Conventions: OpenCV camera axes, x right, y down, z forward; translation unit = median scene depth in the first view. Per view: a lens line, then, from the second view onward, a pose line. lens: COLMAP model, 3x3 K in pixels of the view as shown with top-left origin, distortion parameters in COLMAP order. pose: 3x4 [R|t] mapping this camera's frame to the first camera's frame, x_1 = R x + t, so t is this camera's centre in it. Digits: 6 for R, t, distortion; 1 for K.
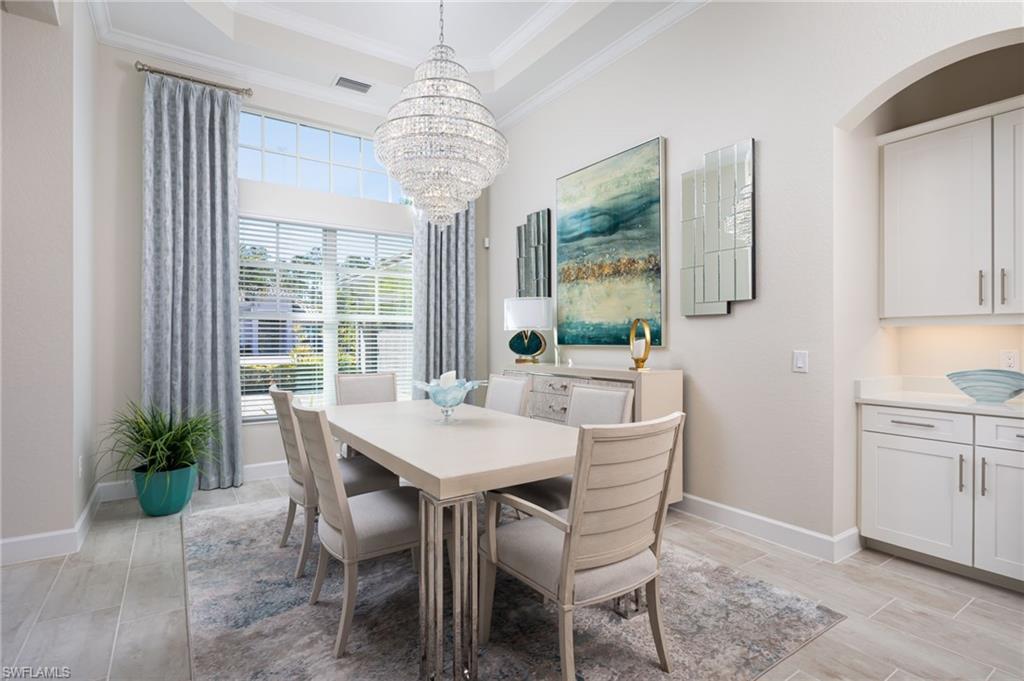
lens RADIAL K [[494.8, 0, 511.9], [0, 494.8, 334.4], [0, 0, 1]] dist [-0.001984, -0.000694]
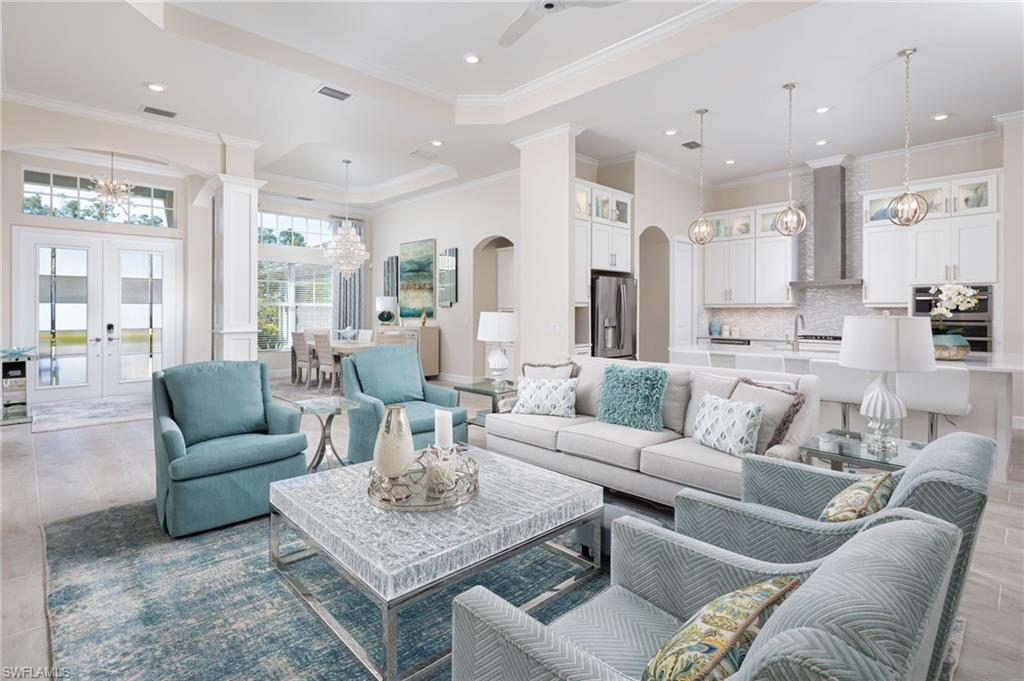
lens RADIAL K [[496.0, 0, 512.0], [0, 496.0, 311.1], [0, 0, 1]] dist [0.002781, 0.000300]
pose [[0.985094, 0.006988, 0.171872, 0.226993], [-0.008055, 0.999952, 0.005514, -0.026235], [-0.171826, -0.006816, 0.985104, -1.454656]]
